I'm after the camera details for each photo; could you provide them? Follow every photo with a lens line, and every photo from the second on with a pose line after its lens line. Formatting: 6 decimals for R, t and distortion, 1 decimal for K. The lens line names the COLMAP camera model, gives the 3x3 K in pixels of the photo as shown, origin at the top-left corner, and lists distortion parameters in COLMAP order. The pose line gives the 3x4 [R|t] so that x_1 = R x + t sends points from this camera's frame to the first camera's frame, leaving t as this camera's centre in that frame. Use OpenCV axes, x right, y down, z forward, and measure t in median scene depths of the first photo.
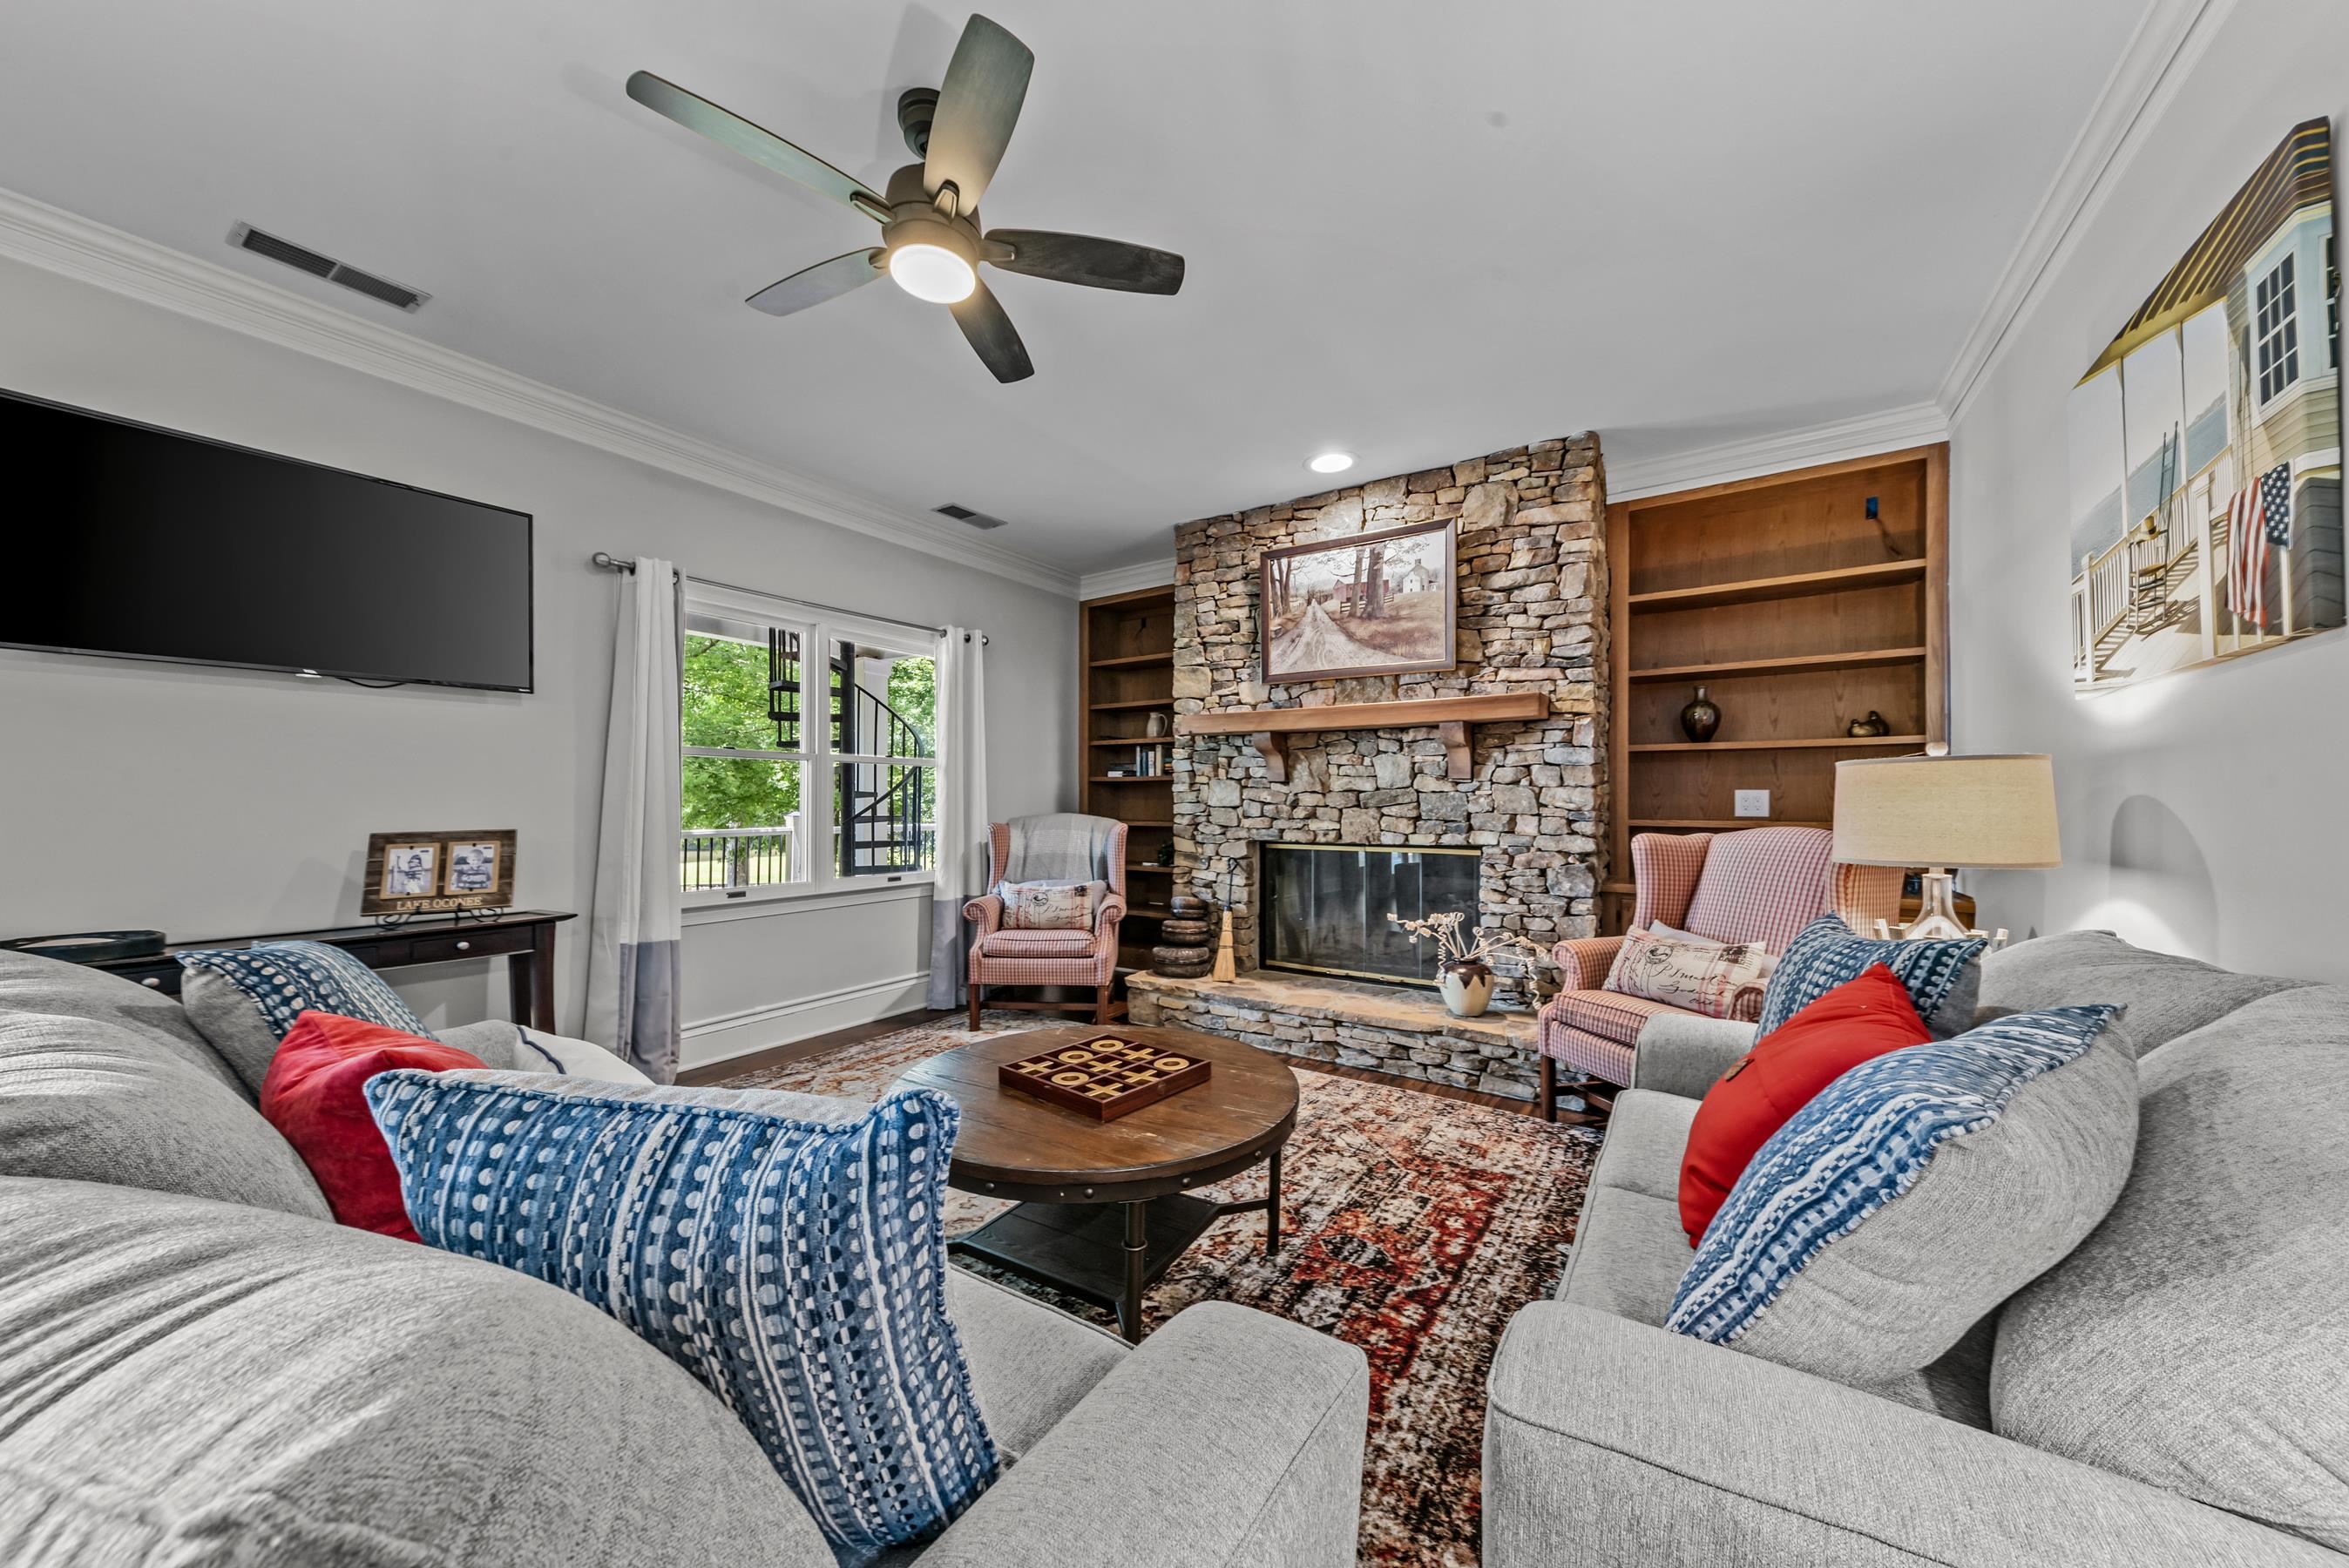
lens RADIAL K [[799.8, 0, 1169.8], [0, 799.8, 803.1], [0, 0, 1]] dist [0.007769, -0.000456]
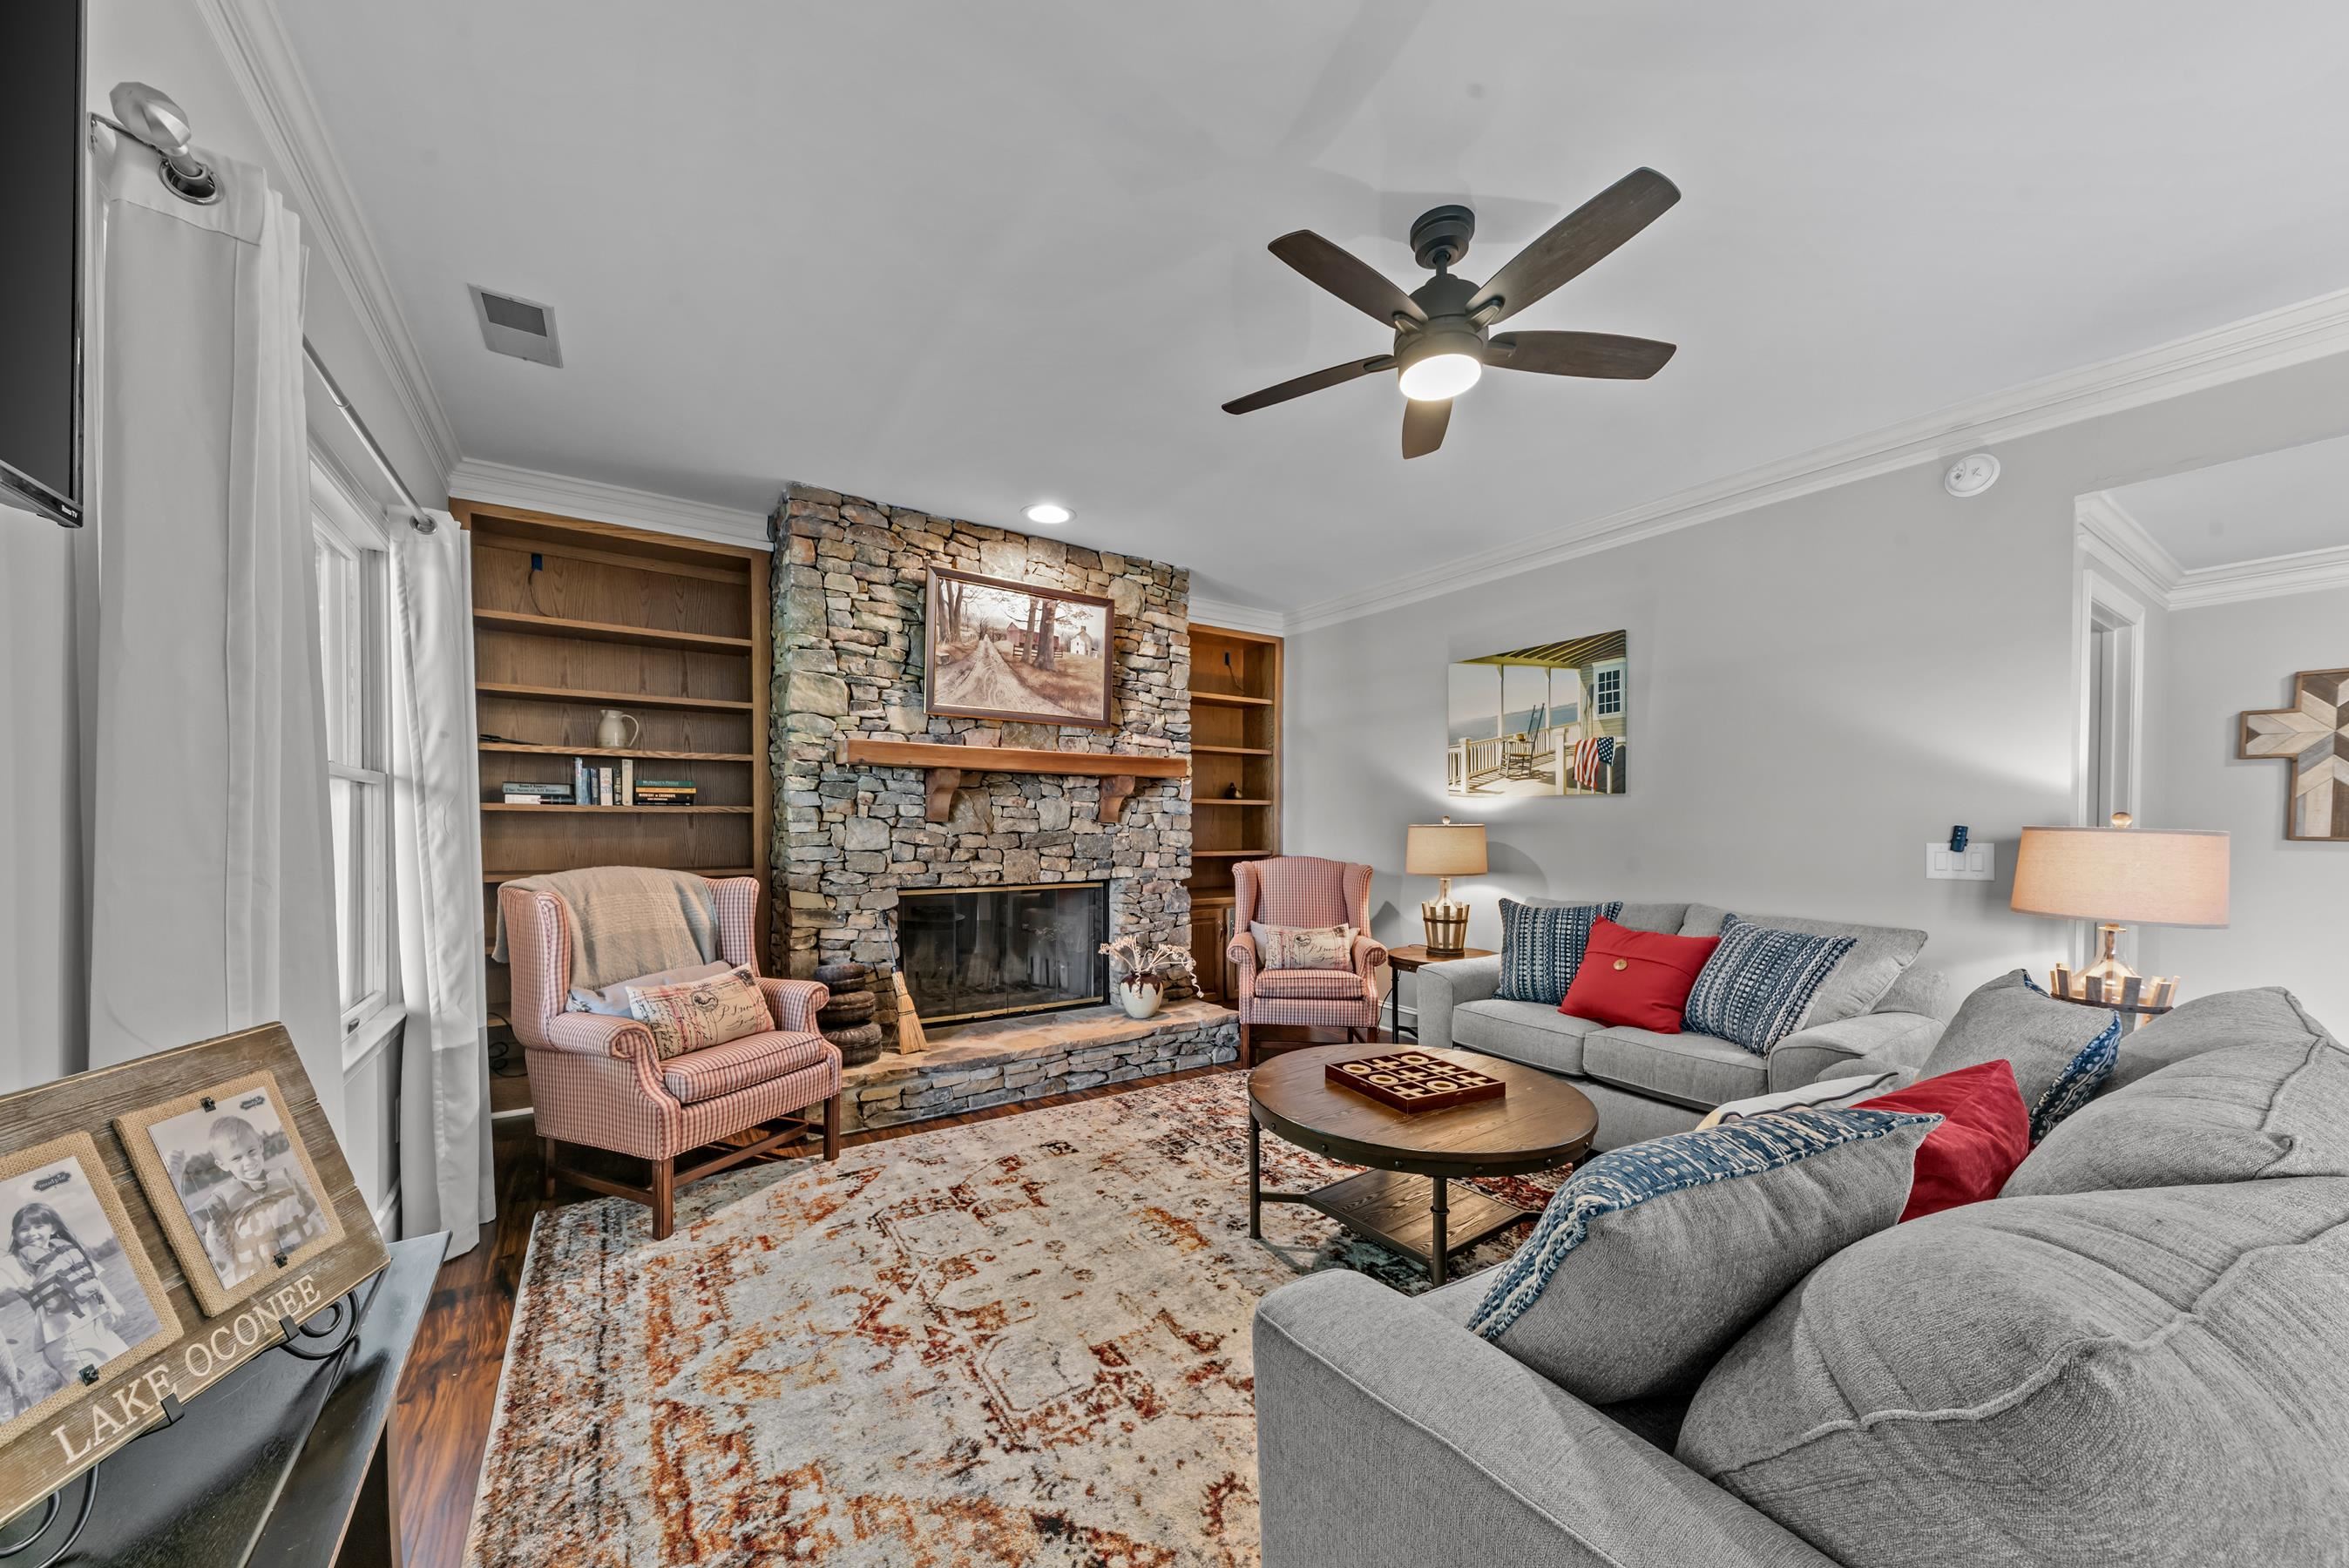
lens RADIAL K [[829.7, 0, 1167.9], [0, 829.7, 837.3], [0, 0, 1]] dist [0.010714, -0.000016]
pose [[0.387818, -0.015771, 0.921601, -0.691741], [-0.003552, 0.999821, 0.018605, -0.030127], [-0.921729, -0.010489, 0.387692, 0.420928]]
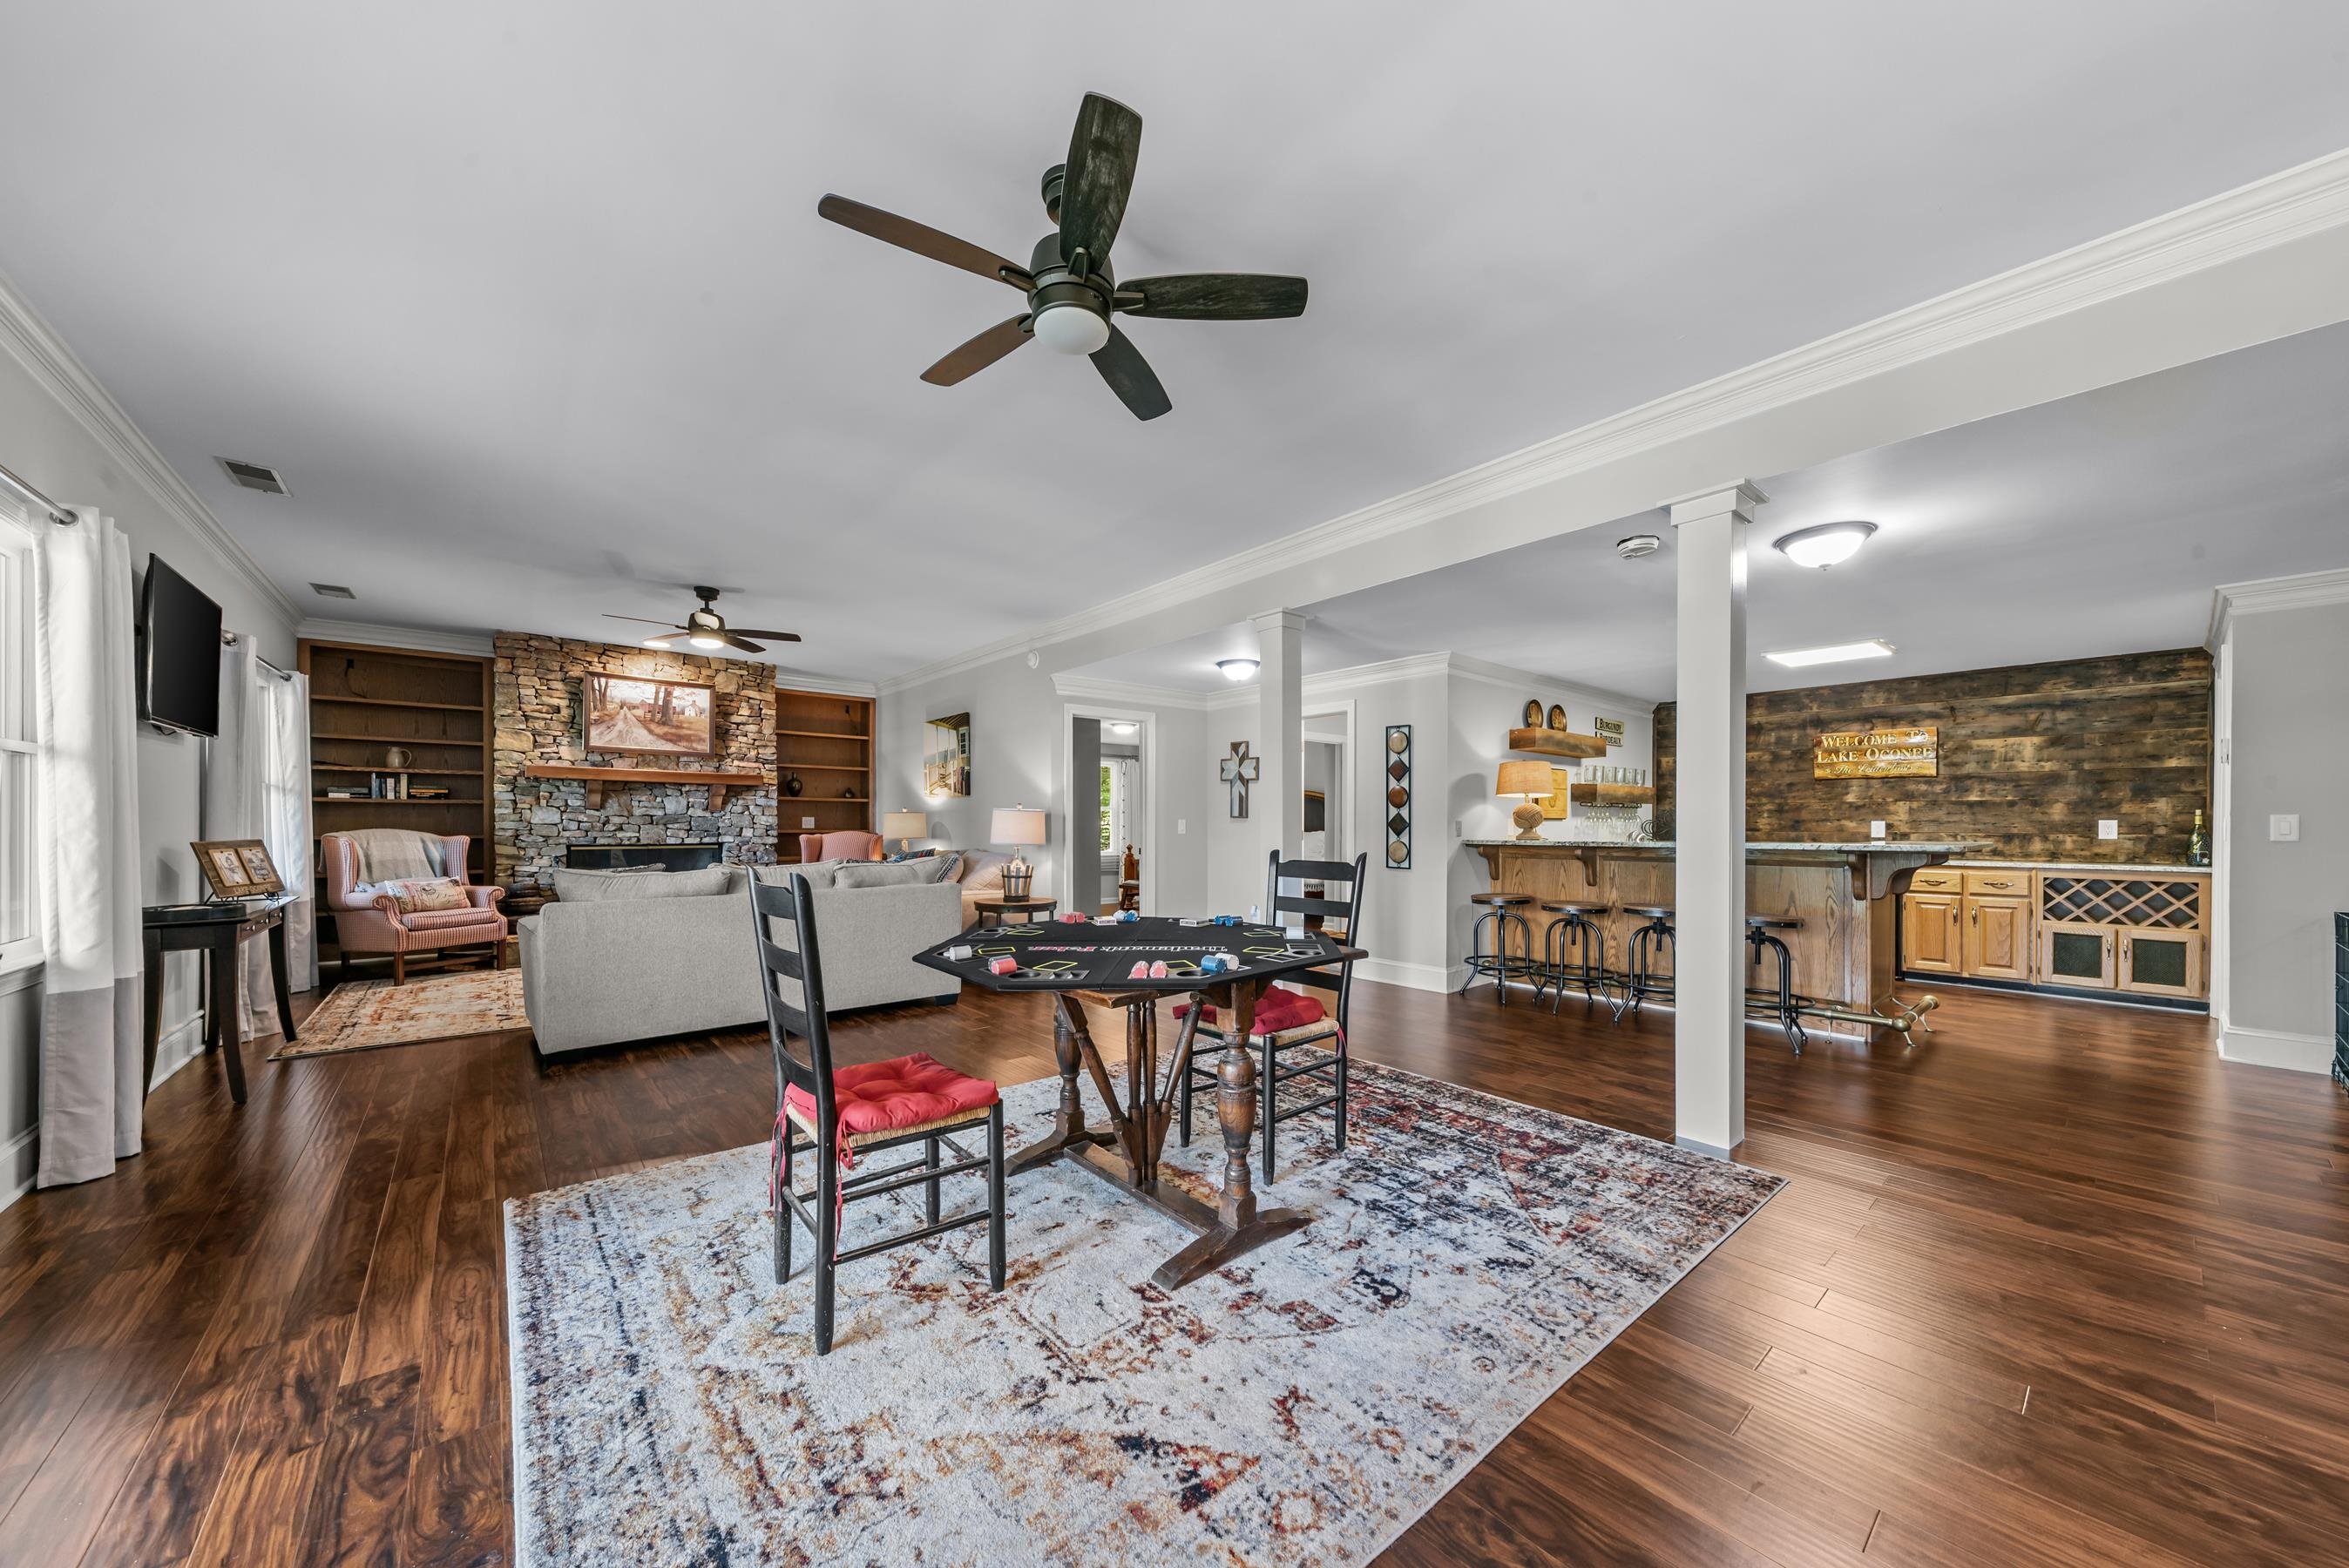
lens RADIAL K [[820.4, 0, 1201.0], [0, 820.4, 832.7], [0, 0, 1]] dist [-0.000619, -0.000254]
pose [[0.263448, -0.008996, 0.964632, -1.282635], [-0.004203, 0.999936, 0.010474, -0.000836], [-0.964665, -0.006814, 0.263393, -0.733401]]
